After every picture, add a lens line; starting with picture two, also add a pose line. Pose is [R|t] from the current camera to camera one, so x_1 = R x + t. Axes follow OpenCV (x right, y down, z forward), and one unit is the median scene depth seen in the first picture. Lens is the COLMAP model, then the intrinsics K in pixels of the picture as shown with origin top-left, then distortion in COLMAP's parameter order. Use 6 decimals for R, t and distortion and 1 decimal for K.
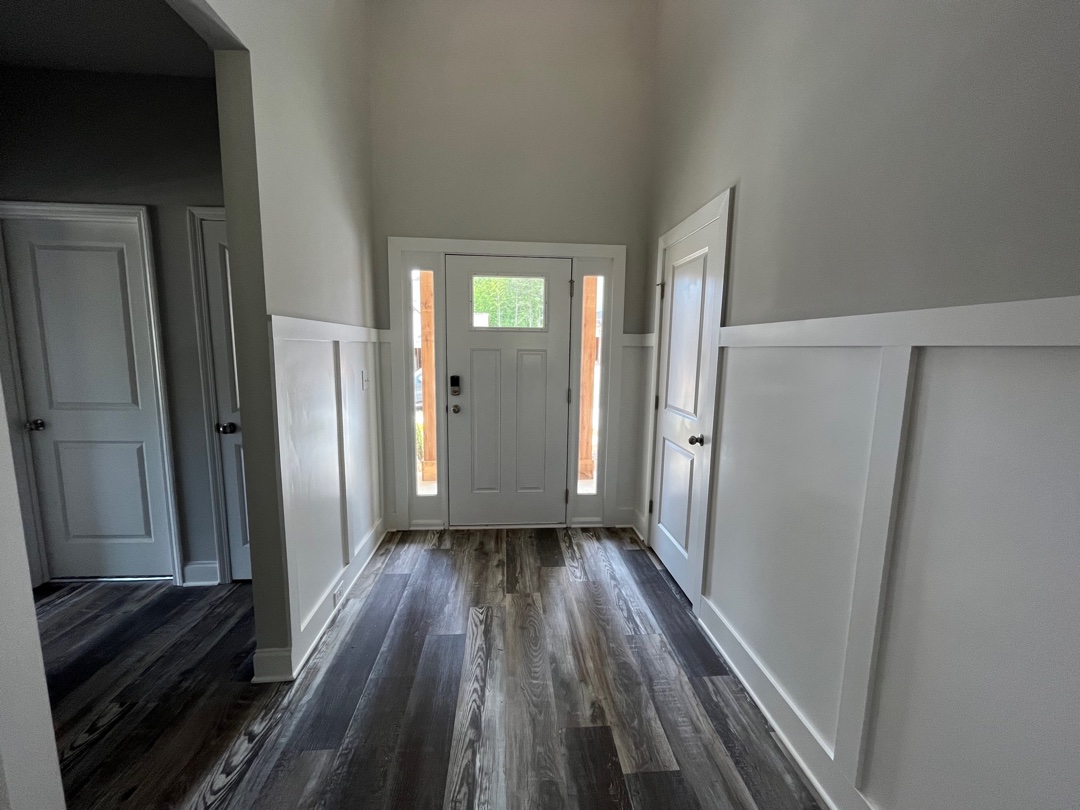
lens RADIAL K [[439.8, 0, 540.5], [0, 439.8, 405.8], [0, 0, 1]] dist [0.001017, 0.000093]
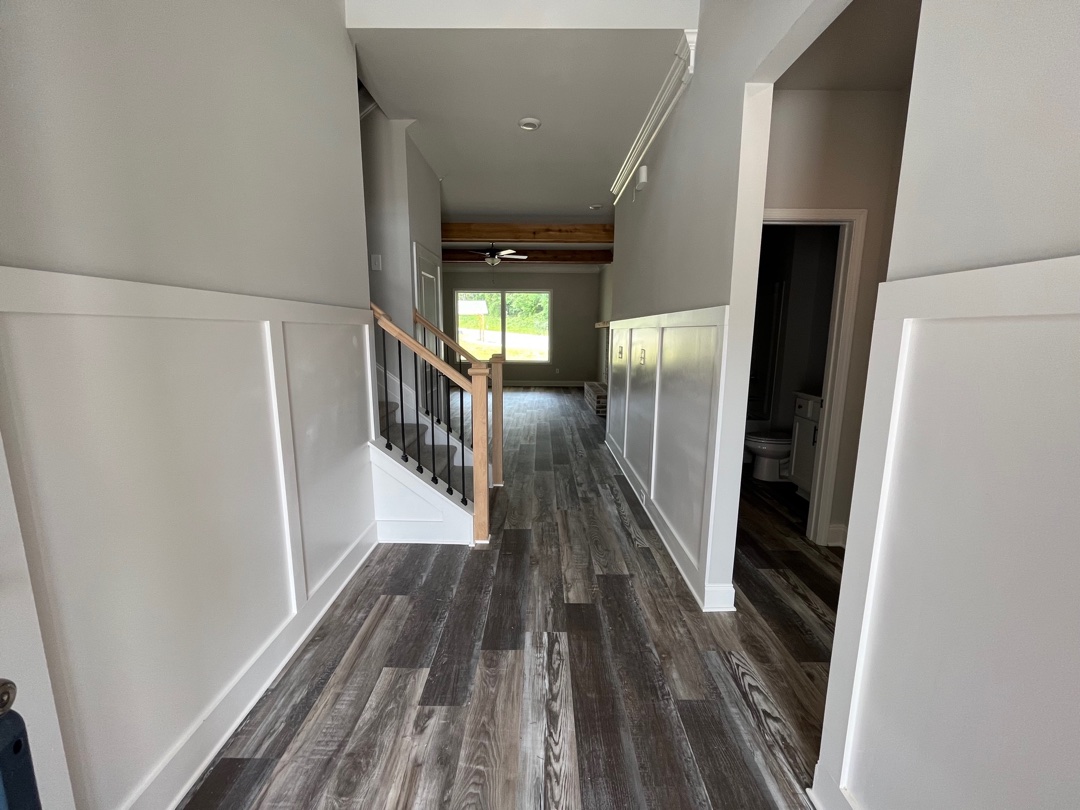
lens RADIAL K [[439.8, 0, 538.7], [0, 439.8, 401.7], [0, 0, 1]] dist [0.001017, 0.000093]
pose [[-0.996170, -0.035749, 0.079801, -0.168987], [-0.011044, 0.956741, 0.290731, -0.224832], [-0.086742, 0.288736, -0.953471, 1.714463]]
